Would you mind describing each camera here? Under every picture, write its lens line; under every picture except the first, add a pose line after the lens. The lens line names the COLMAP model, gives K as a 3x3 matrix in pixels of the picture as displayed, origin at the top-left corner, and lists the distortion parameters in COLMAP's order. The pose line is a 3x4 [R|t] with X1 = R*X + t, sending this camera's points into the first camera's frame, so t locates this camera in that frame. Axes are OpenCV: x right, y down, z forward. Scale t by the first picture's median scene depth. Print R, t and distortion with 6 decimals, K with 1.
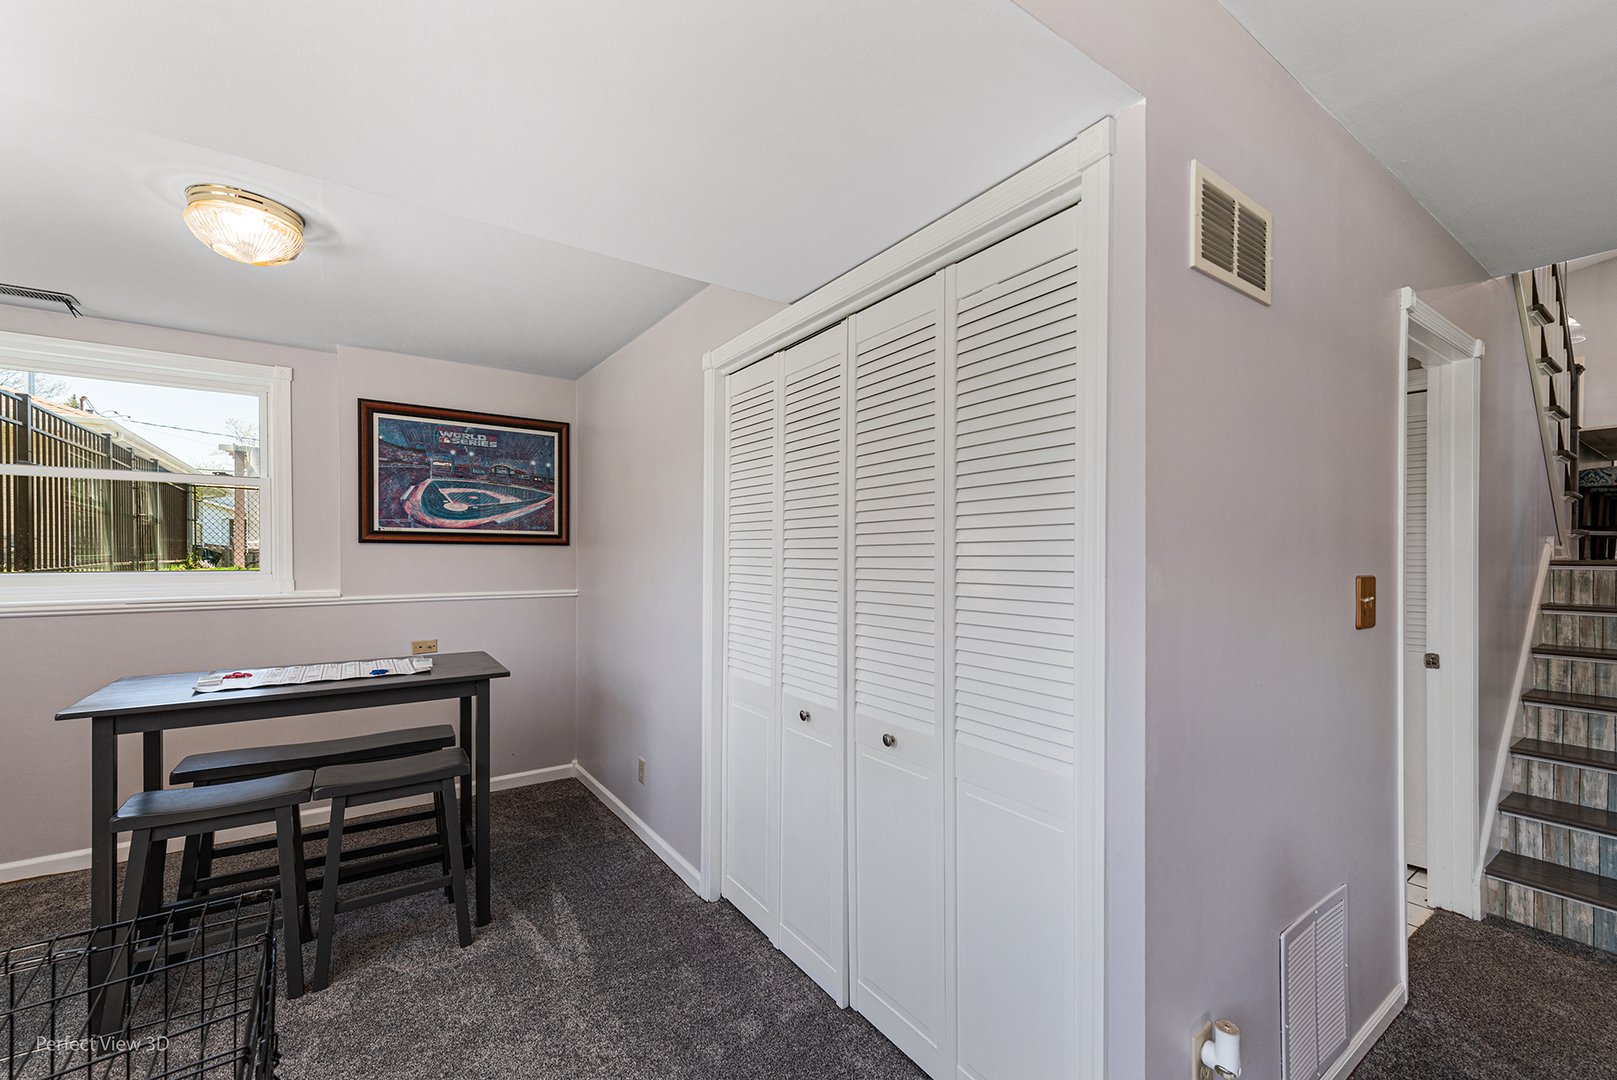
lens RADIAL K [[655.5, 0, 807.2], [0, 655.5, 555.8], [0, 0, 1]] dist [0.001047, -0.000030]
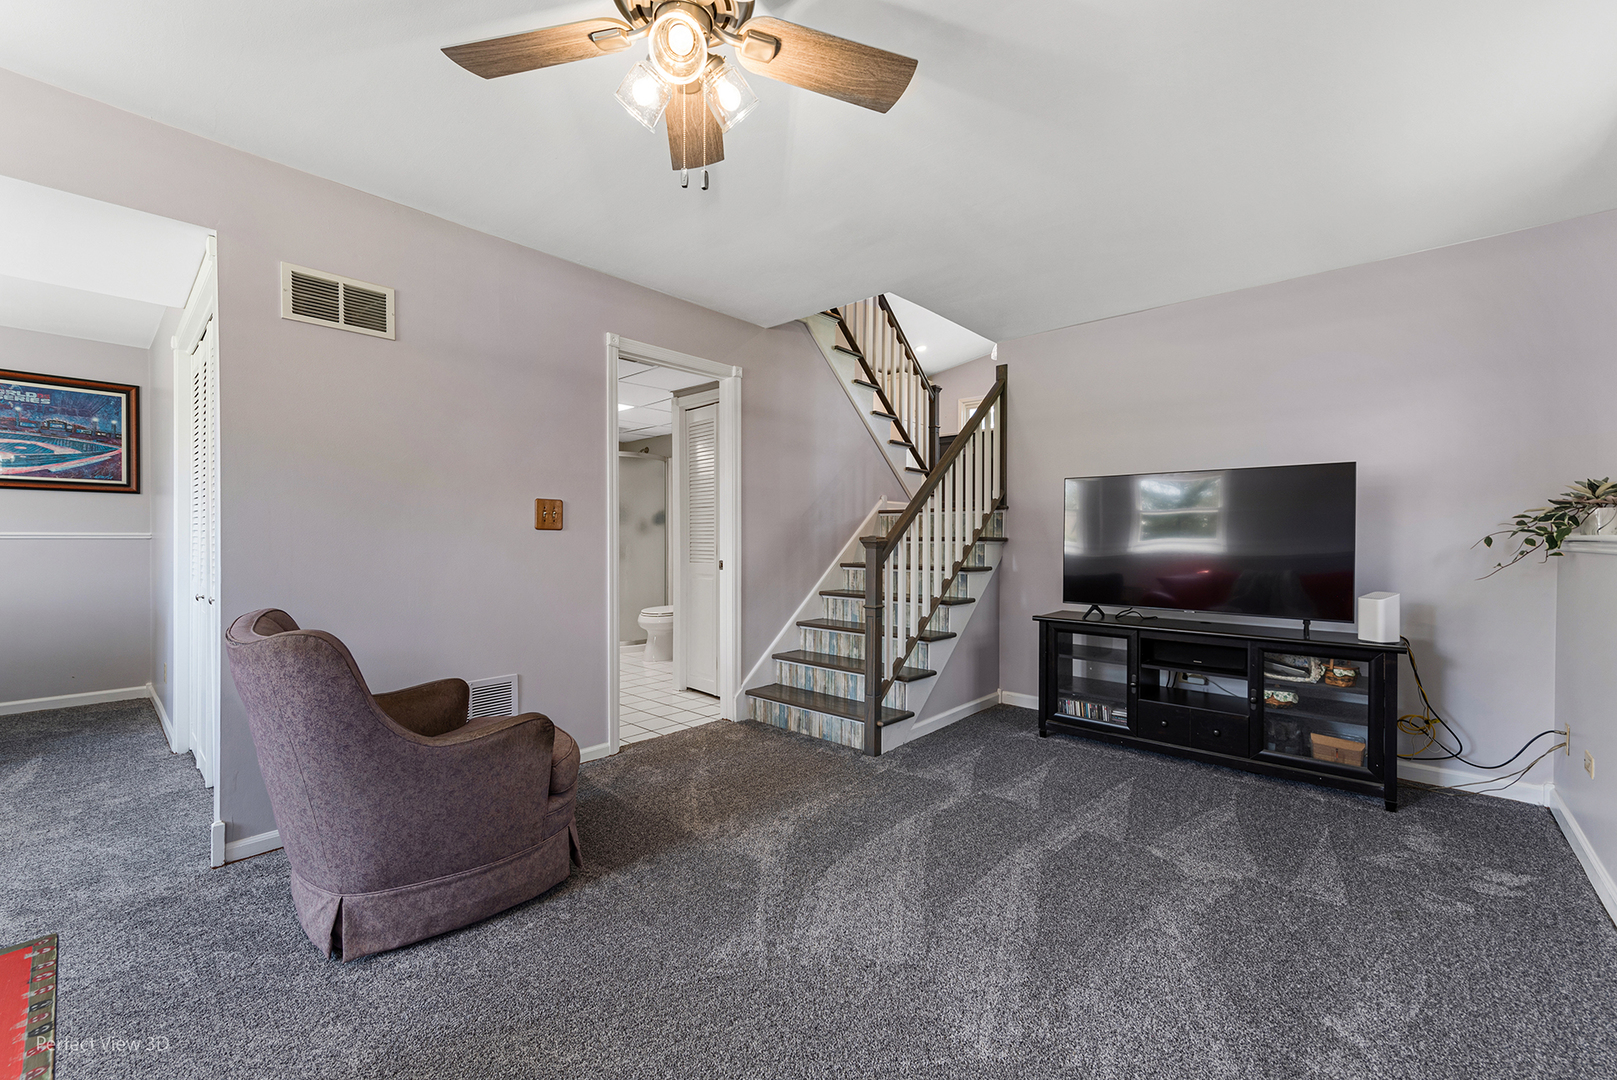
lens RADIAL K [[632.7, 0, 808.5], [0, 632.7, 540.0], [0, 0, 1]] dist [-0.001237, -0.000321]
pose [[0.970370, -0.000355, 0.241623, 0.526589], [-0.001230, 0.999979, 0.006412, 0.059225], [-0.241620, -0.006519, 0.970349, -0.366760]]
